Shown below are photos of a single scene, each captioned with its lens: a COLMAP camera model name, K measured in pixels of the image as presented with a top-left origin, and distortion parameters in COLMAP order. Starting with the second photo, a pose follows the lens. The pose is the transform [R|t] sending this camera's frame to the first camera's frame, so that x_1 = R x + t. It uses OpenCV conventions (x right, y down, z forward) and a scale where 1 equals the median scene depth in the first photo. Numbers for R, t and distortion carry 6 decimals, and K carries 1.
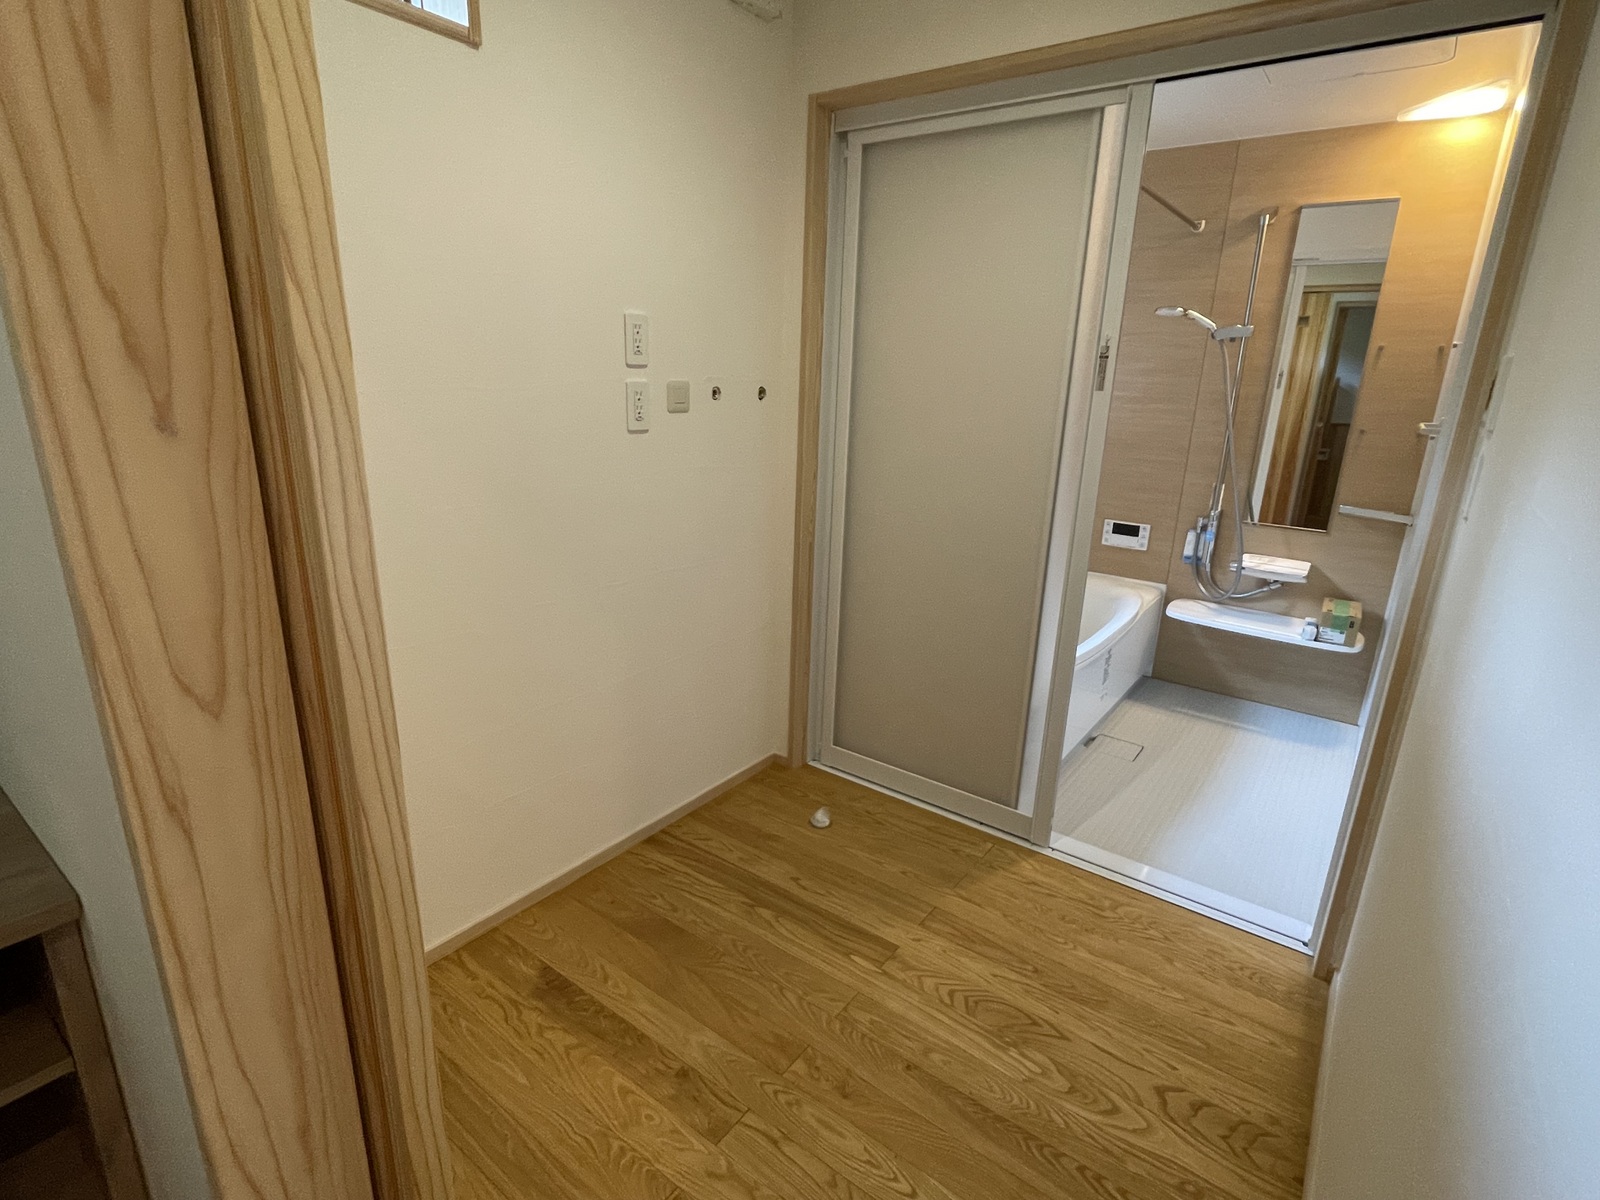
lens RADIAL K [[801.0, 0, 803.9], [0, 801.0, 605.1], [0, 0, 1]] dist [-0.003732, 0.001285]
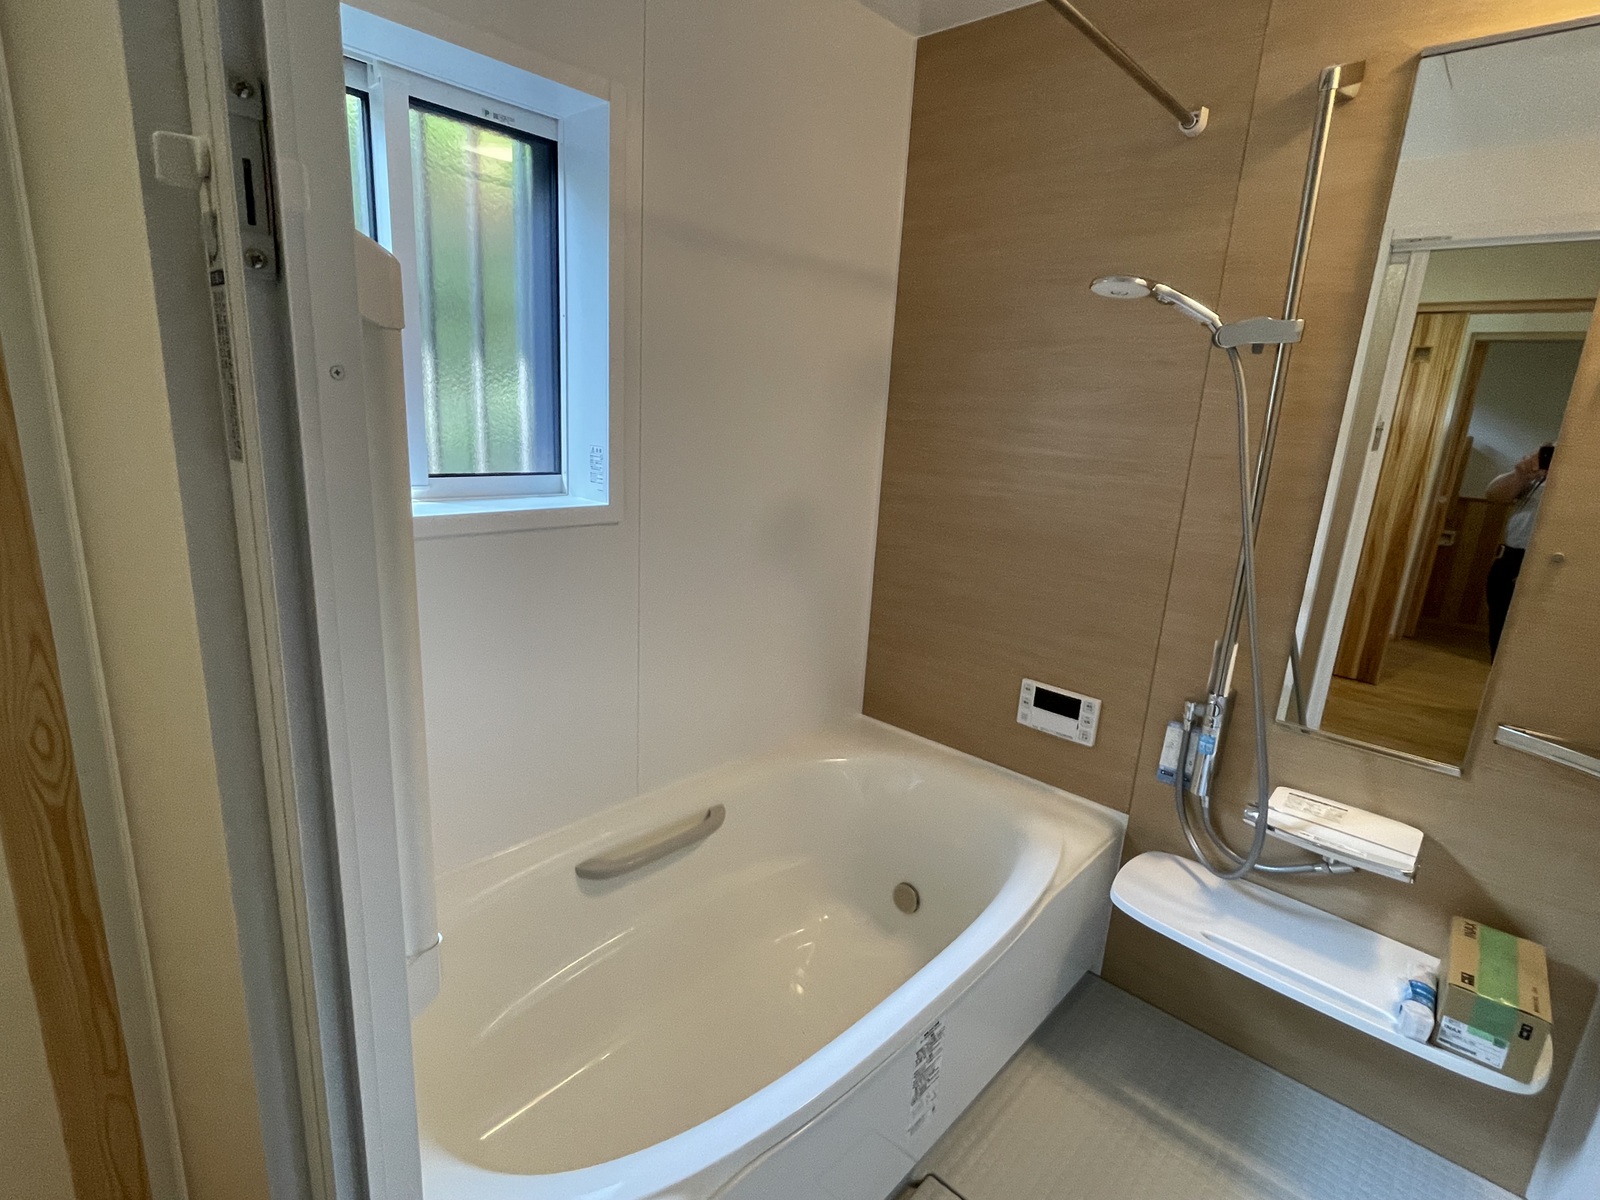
lens RADIAL K [[801.0, 0, 803.9], [0, 801.0, 605.1], [0, 0, 1]] dist [-0.003732, 0.001285]
pose [[0.993828, 0.053442, -0.097211, 0.302107], [-0.058000, 0.997317, -0.044674, -0.134674], [0.094563, 0.050037, 0.994261, 0.478417]]
